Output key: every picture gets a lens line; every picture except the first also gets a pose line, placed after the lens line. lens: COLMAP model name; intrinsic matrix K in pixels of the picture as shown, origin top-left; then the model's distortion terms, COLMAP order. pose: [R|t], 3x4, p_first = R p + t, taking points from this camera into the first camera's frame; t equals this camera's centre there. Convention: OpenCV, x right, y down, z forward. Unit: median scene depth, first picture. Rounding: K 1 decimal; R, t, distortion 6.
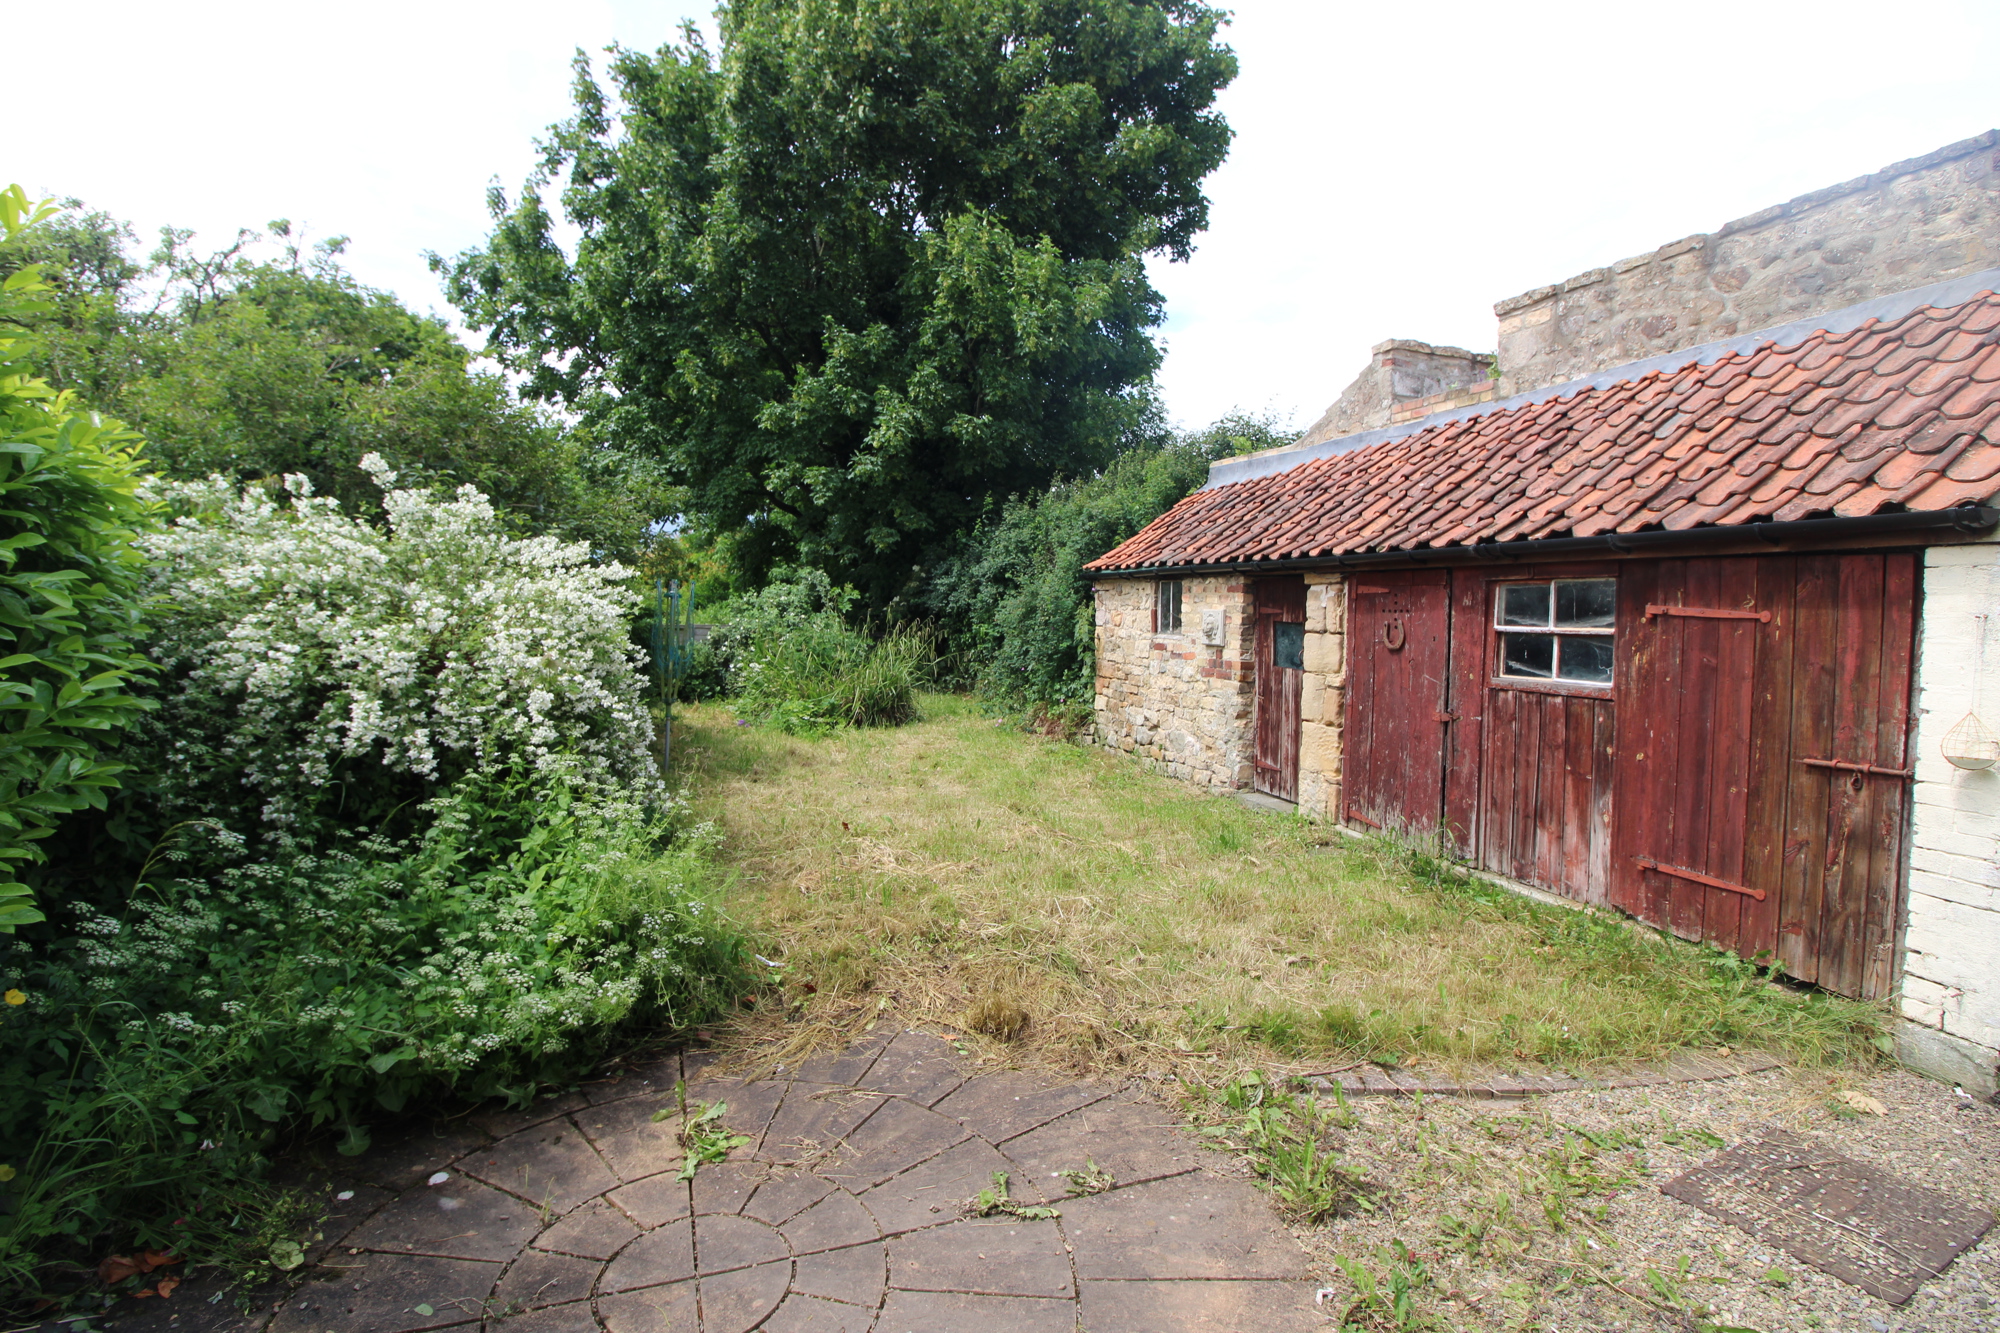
lens RADIAL K [[943.8, 0, 996.8], [0, 943.8, 662.9], [0, 0, 1]] dist [-0.019284, -0.000410]
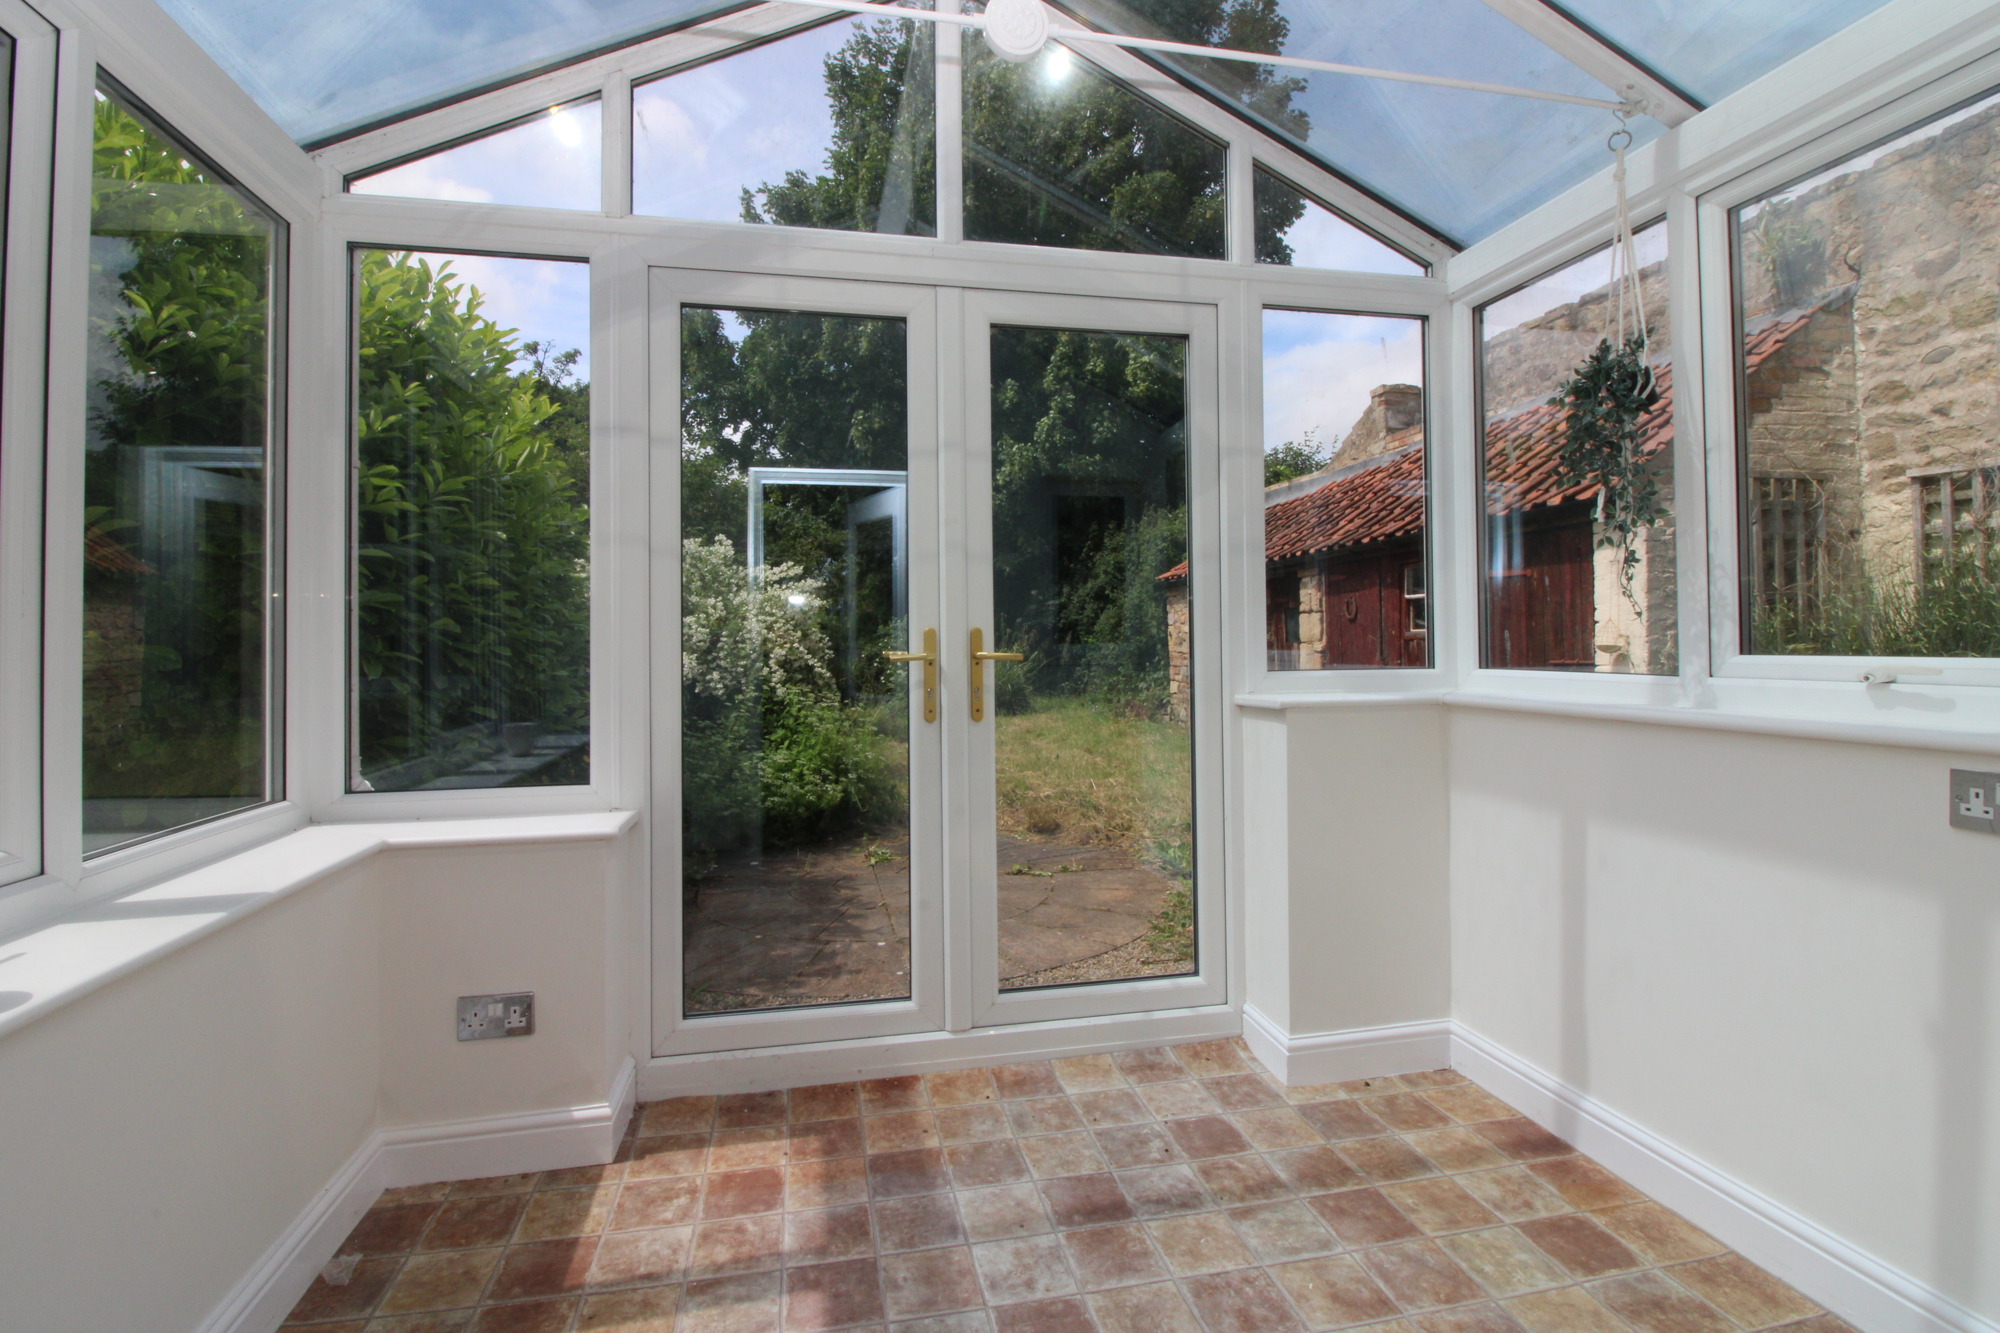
lens RADIAL K [[943.8, 0, 997.5], [0, 943.8, 654.8], [0, 0, 1]] dist [-0.019284, -0.000410]
pose [[0.988589, -0.033937, -0.146762, 0.097968], [0.027395, 0.998549, -0.046368, 0.076738], [0.148123, 0.041819, 0.988084, -0.381952]]
